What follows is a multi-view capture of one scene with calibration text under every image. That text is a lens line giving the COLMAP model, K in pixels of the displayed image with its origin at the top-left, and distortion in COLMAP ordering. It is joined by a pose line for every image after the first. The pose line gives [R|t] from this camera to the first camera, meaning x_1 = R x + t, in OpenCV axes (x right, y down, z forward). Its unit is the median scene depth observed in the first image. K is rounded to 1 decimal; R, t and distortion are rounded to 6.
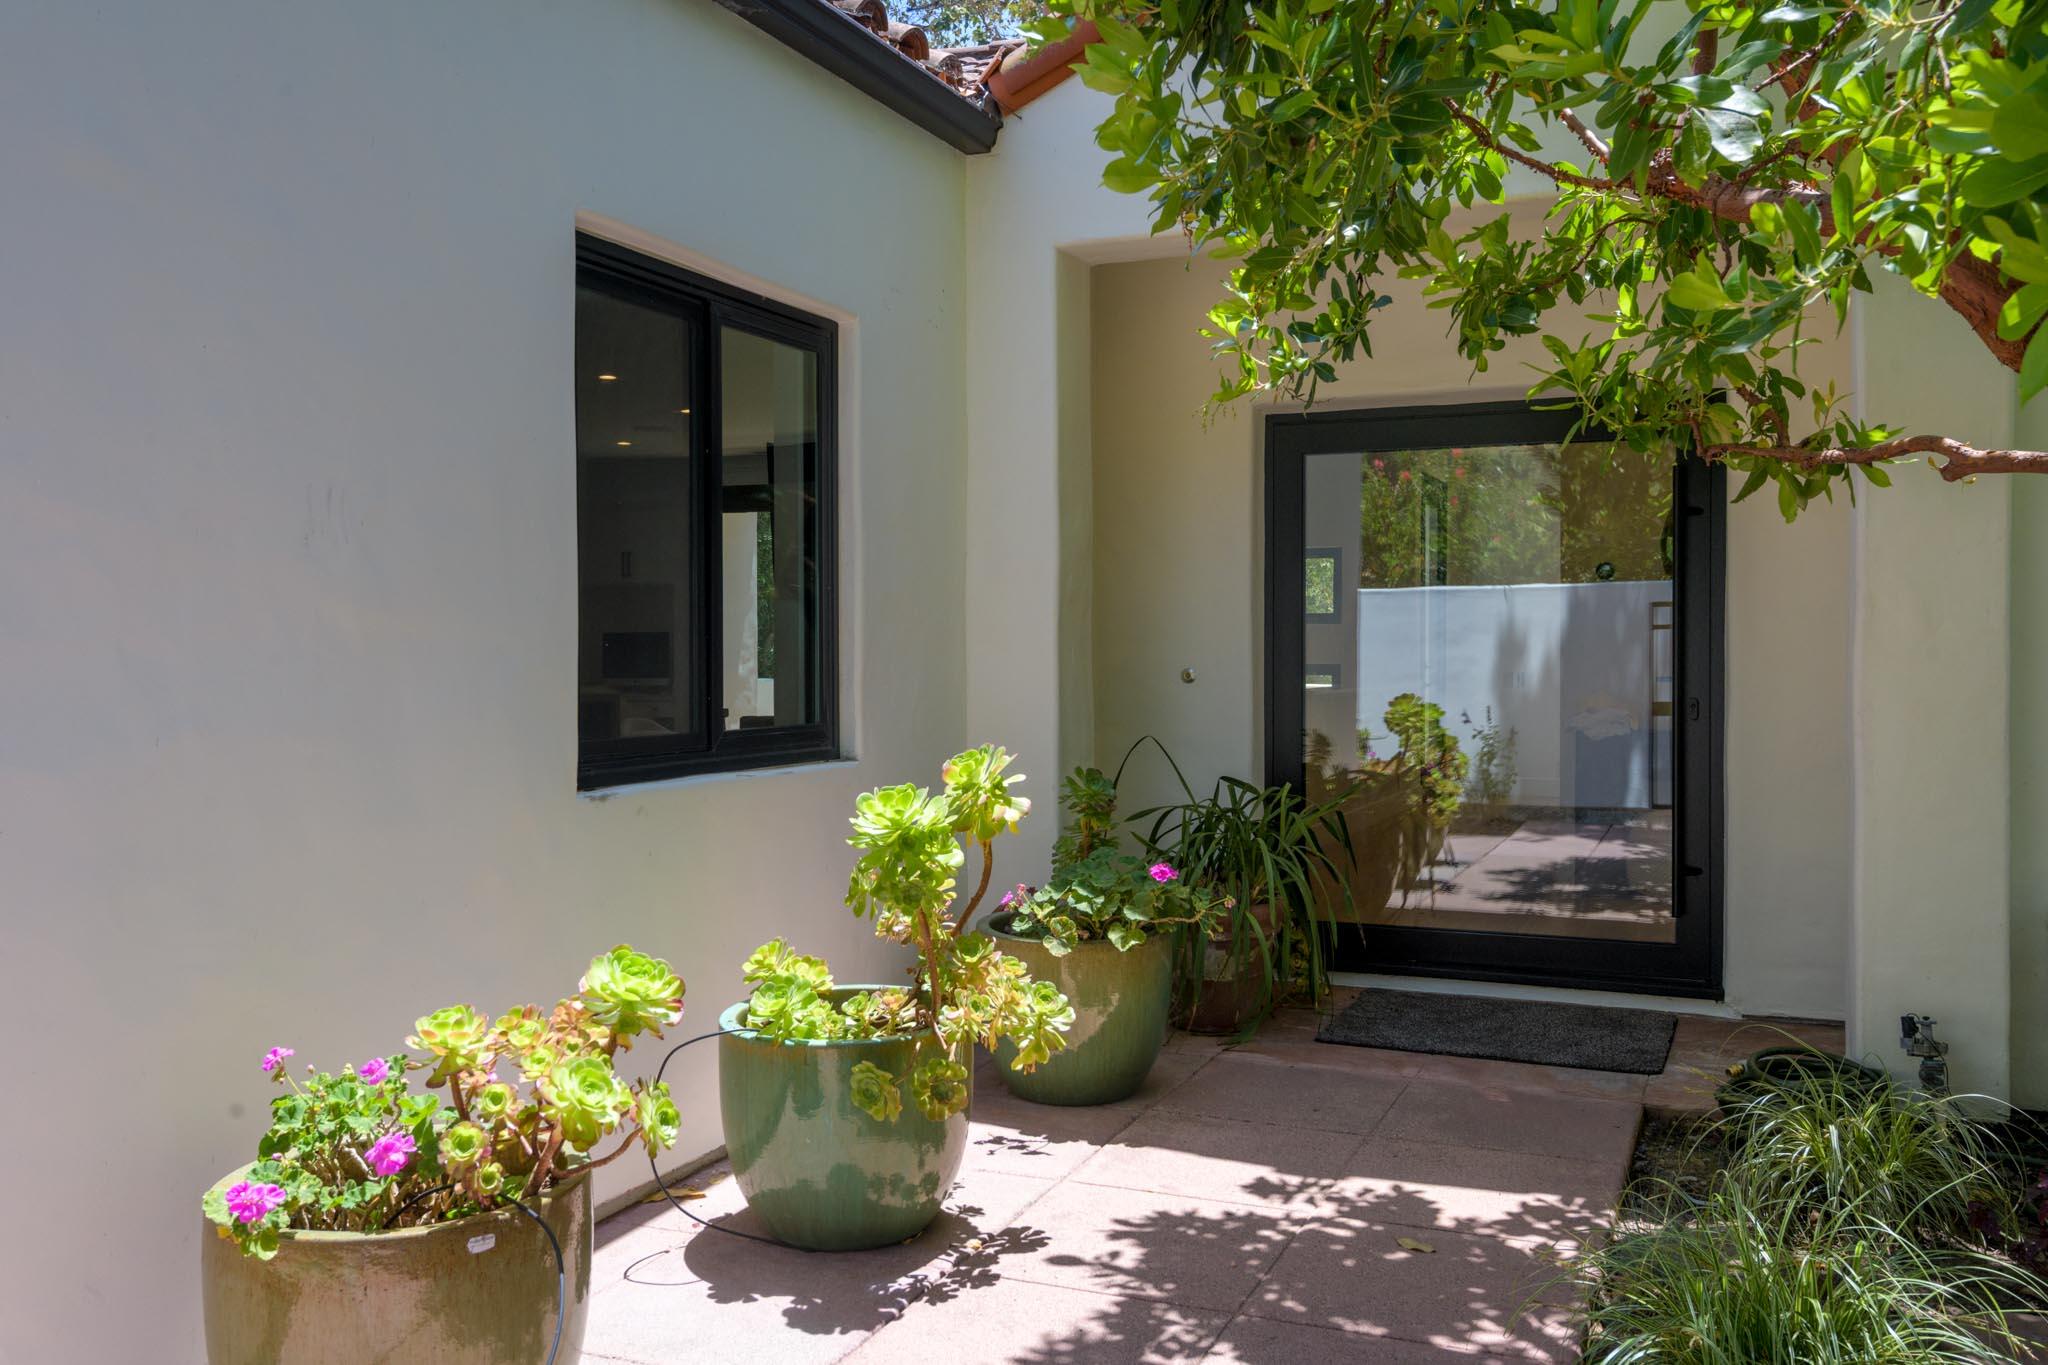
lens RADIAL K [[1751.7, 0, 1038.3], [0, 1751.7, 680.9], [0, 0, 1]] dist [0.069505, -0.039152]
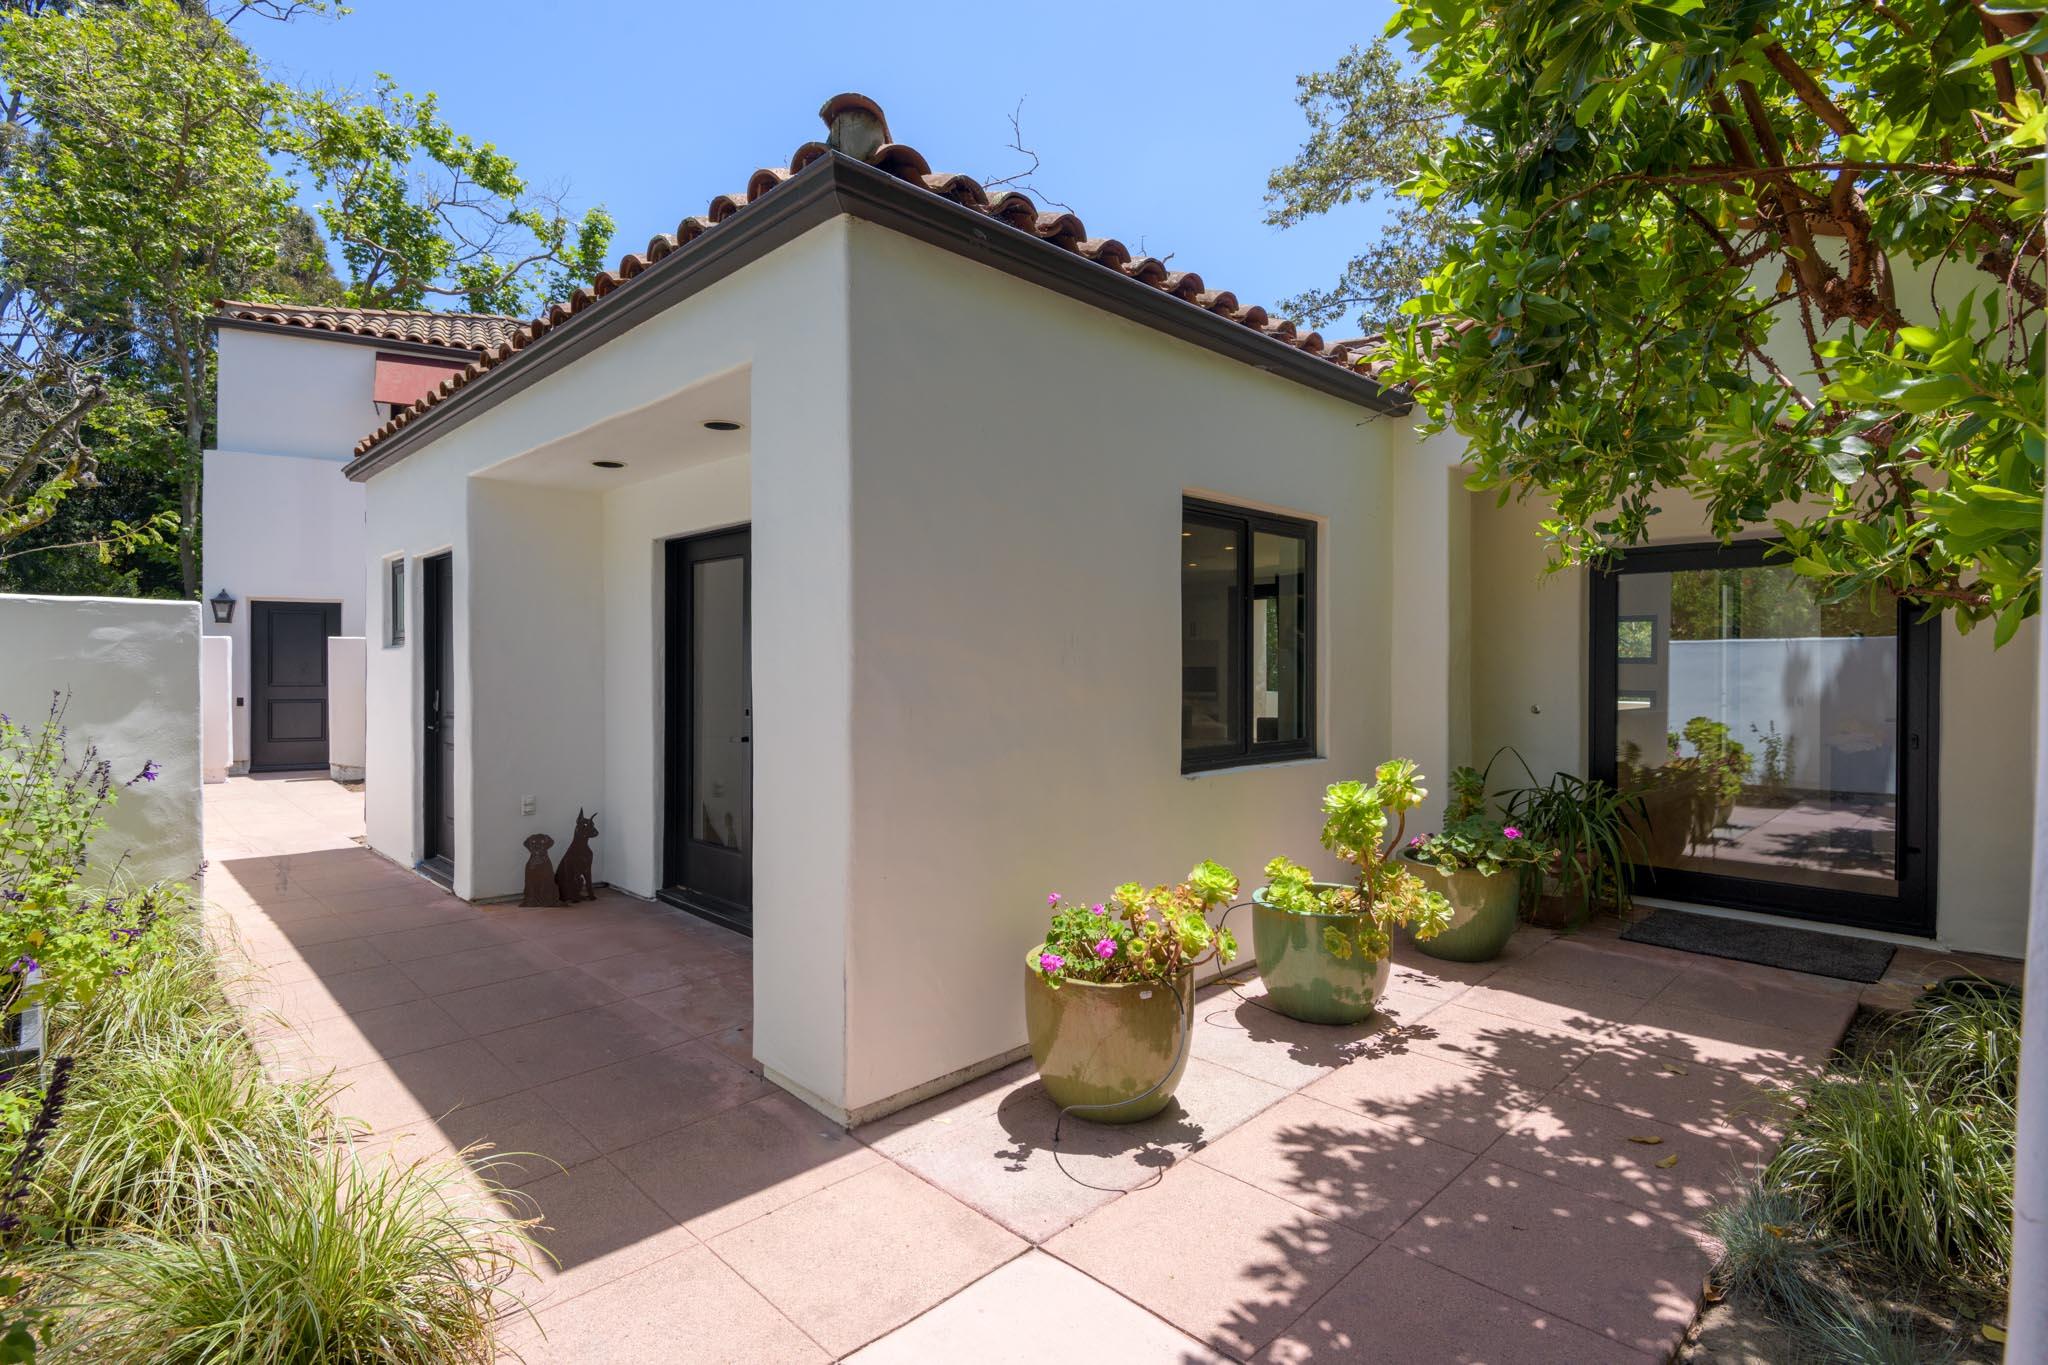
lens RADIAL K [[1019.2, 0, 1010.2], [0, 1019.2, 675.7], [0, 0, 1]] dist [0.022038, -0.010073]
pose [[0.919969, 0.005272, -0.391956, 0.012129], [-0.007347, 0.999966, -0.003794, -0.042713], [0.391923, 0.006370, 0.919976, -0.137712]]
